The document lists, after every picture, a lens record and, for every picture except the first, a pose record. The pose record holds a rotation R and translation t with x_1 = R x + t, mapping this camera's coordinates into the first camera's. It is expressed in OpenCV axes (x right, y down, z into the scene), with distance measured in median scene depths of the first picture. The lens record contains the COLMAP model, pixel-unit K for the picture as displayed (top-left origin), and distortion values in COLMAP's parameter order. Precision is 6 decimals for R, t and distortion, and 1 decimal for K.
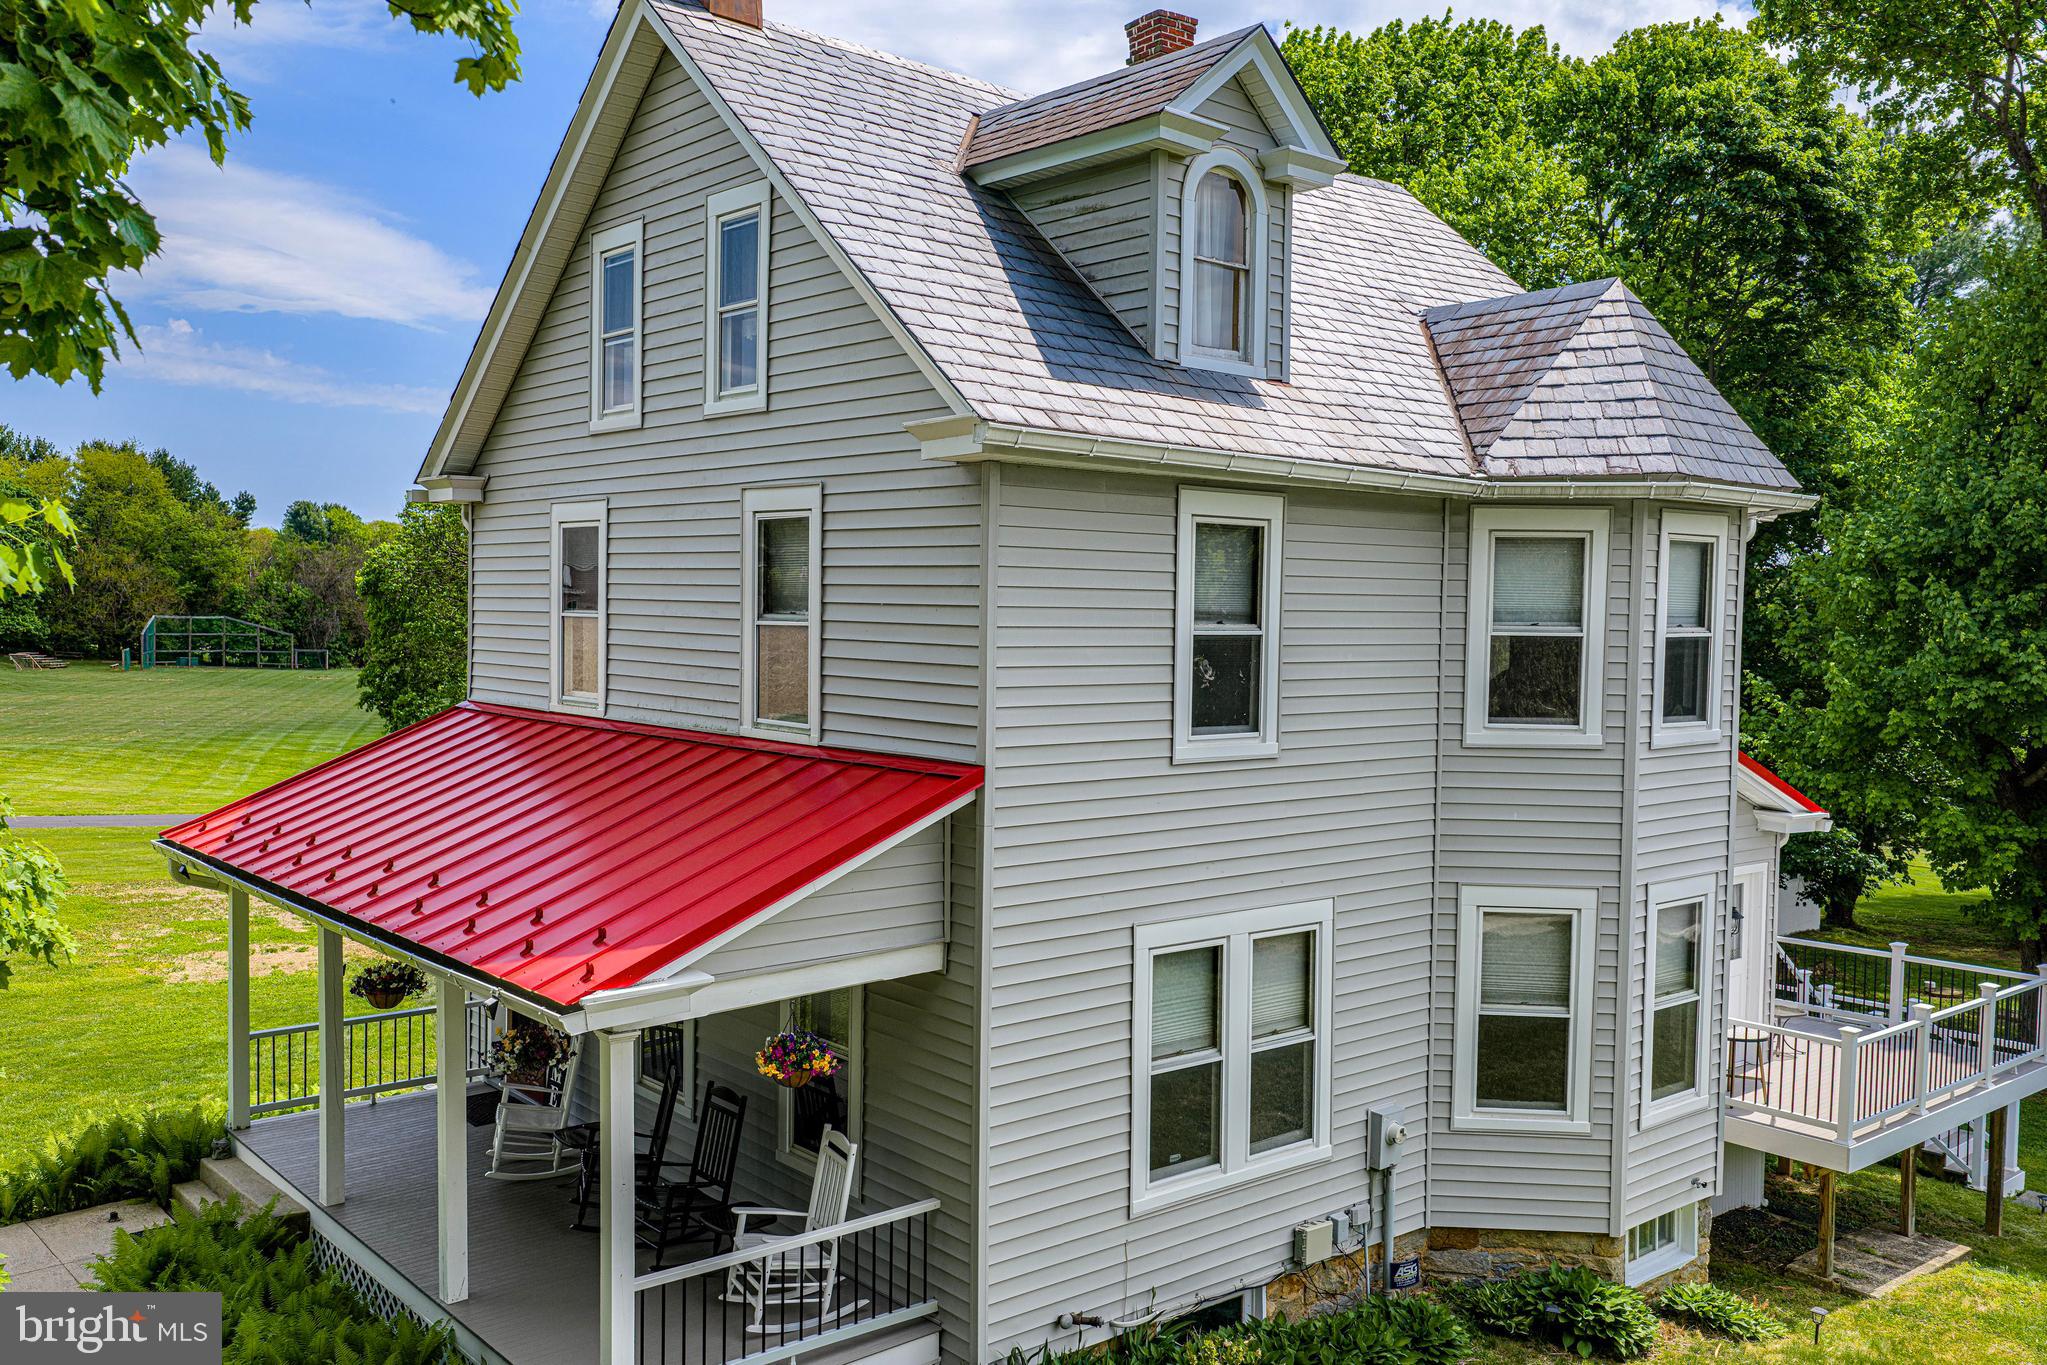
lens RADIAL K [[1737.5, 0, 993.1], [0, 1737.5, 679.5], [0, 0, 1]] dist [0.005217, -0.023249]
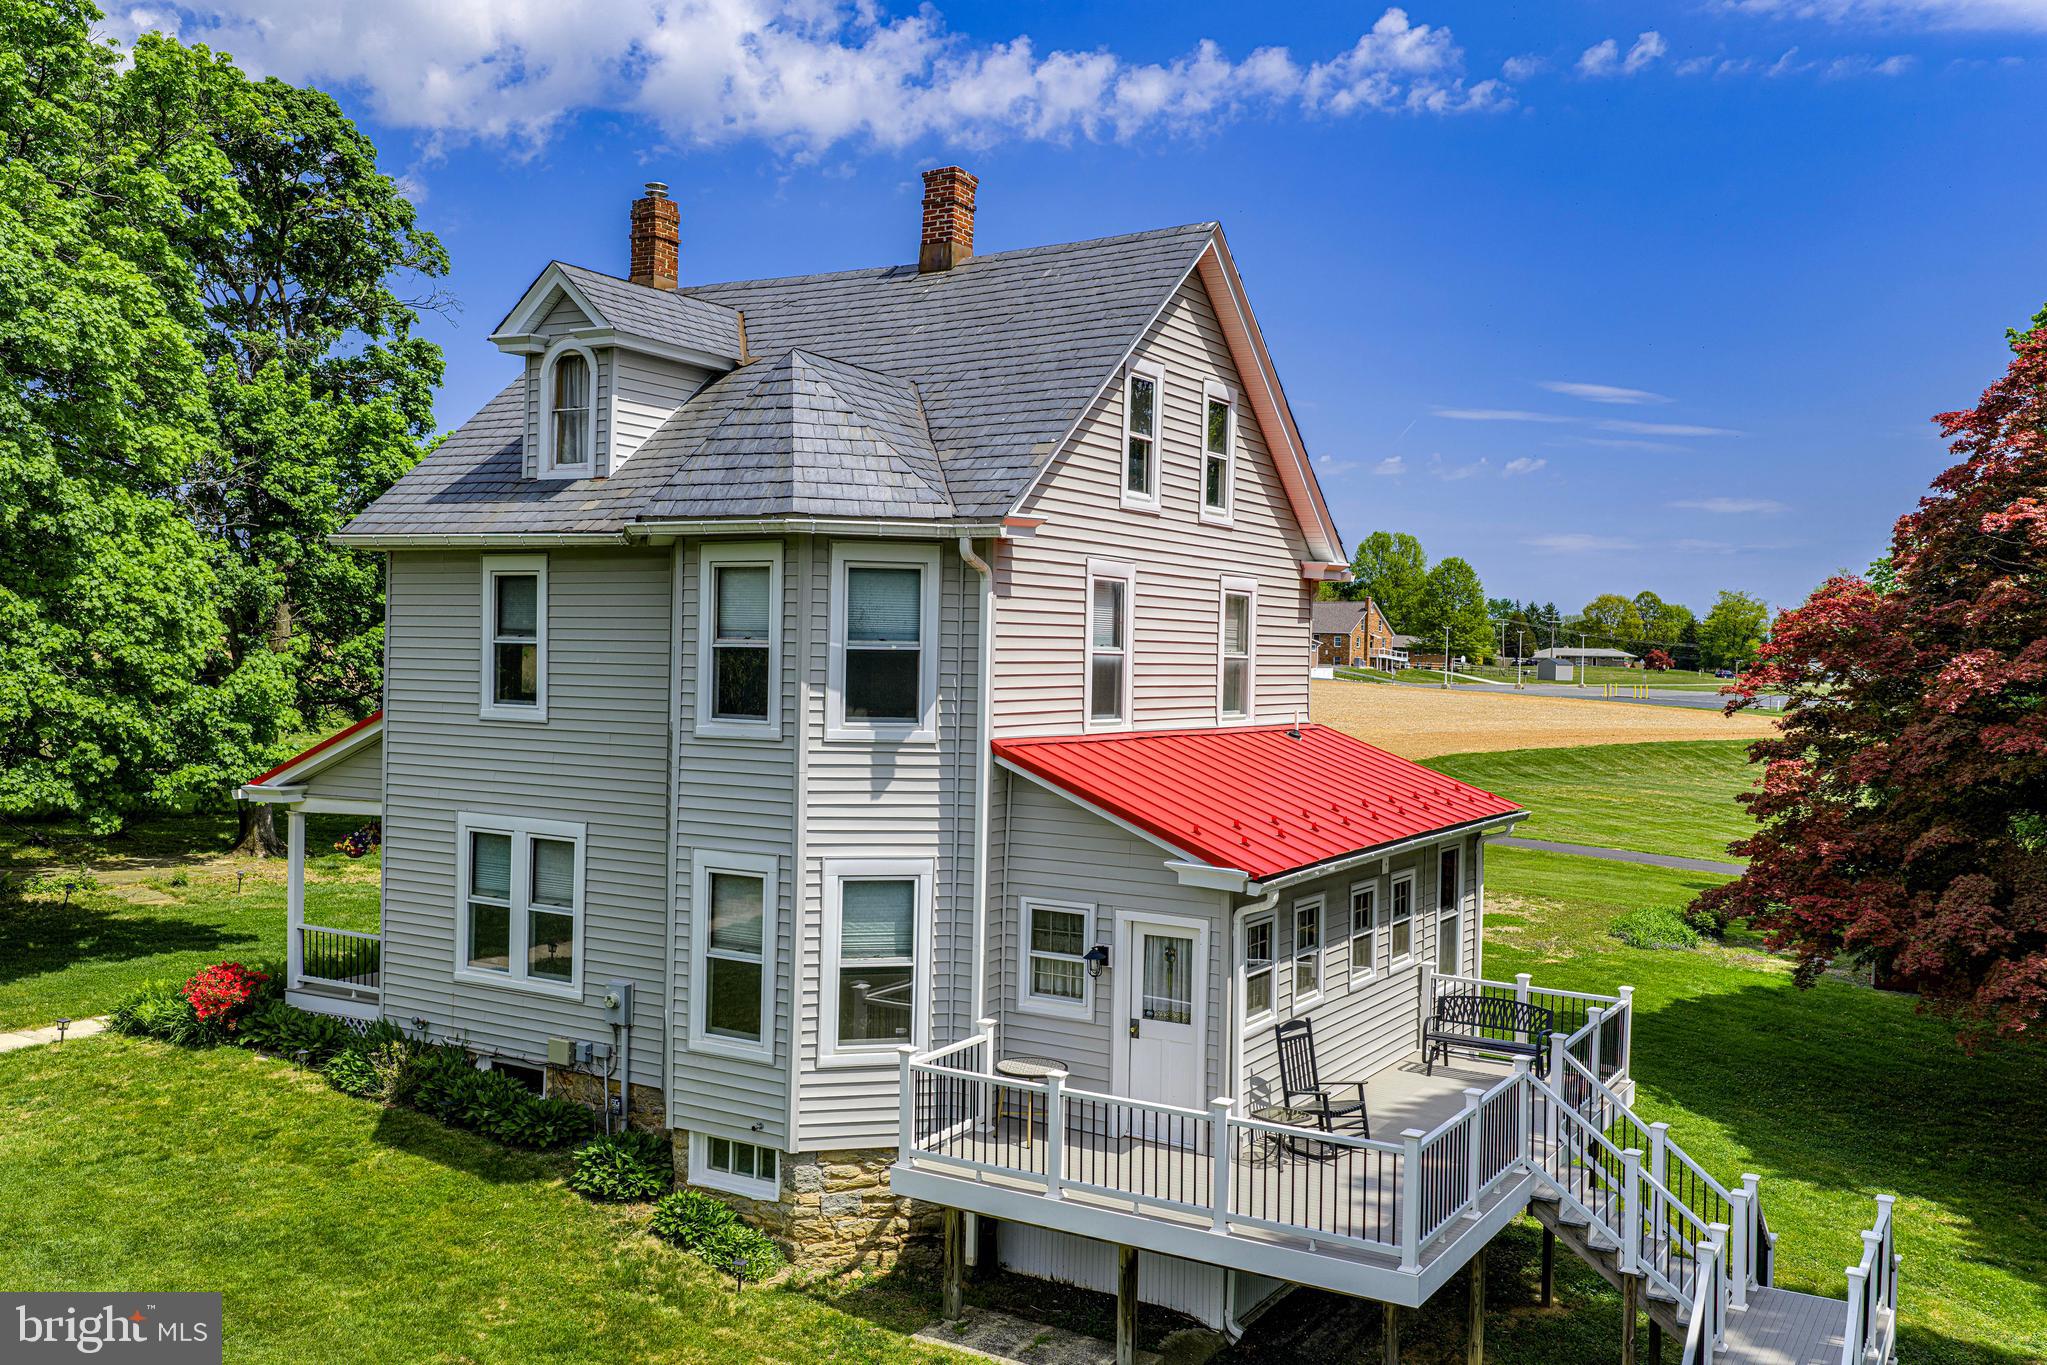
lens RADIAL K [[1737.5, 0, 993.1], [0, 1737.5, 679.5], [0, 0, 1]] dist [0.005217, -0.023249]
pose [[0.316494, 0.005046, -0.948581, 1.741298], [-0.056854, 0.998289, -0.013659, 0.004591], [0.946889, 0.058254, 0.316239, 0.873037]]
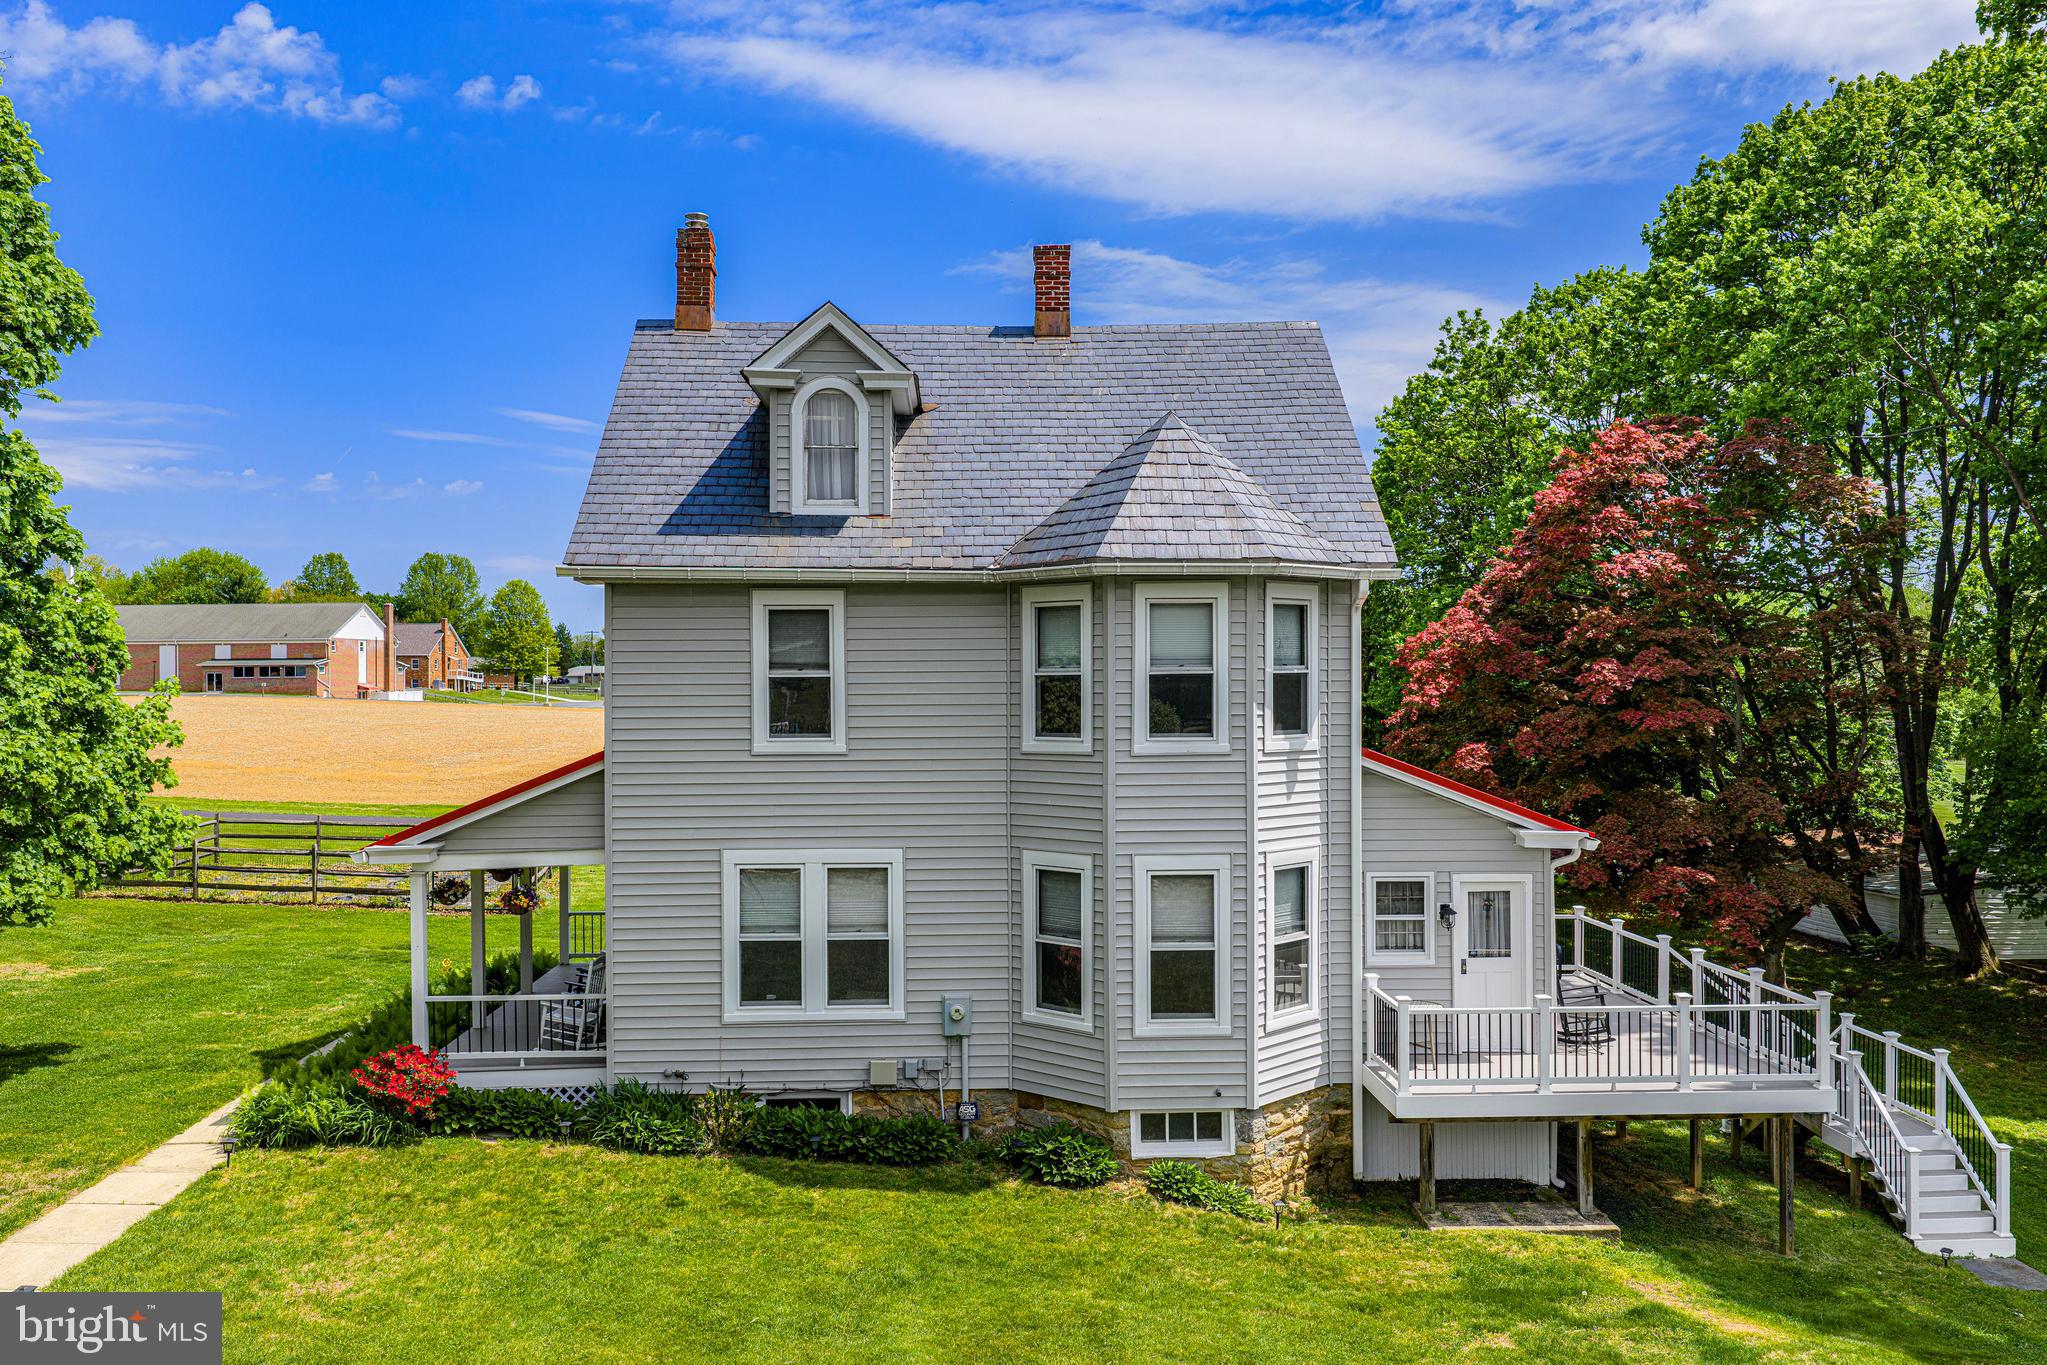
lens RADIAL K [[1693.7, 0, 1023.5], [0, 1693.7, 682.5], [0, 0, 1]] dist [0.017702, -0.039690]
pose [[0.785401, -0.018837, -0.618701, 1.230820], [-0.009619, 0.999045, -0.042628, 0.043378], [0.618913, 0.039432, 0.784469, -0.112763]]
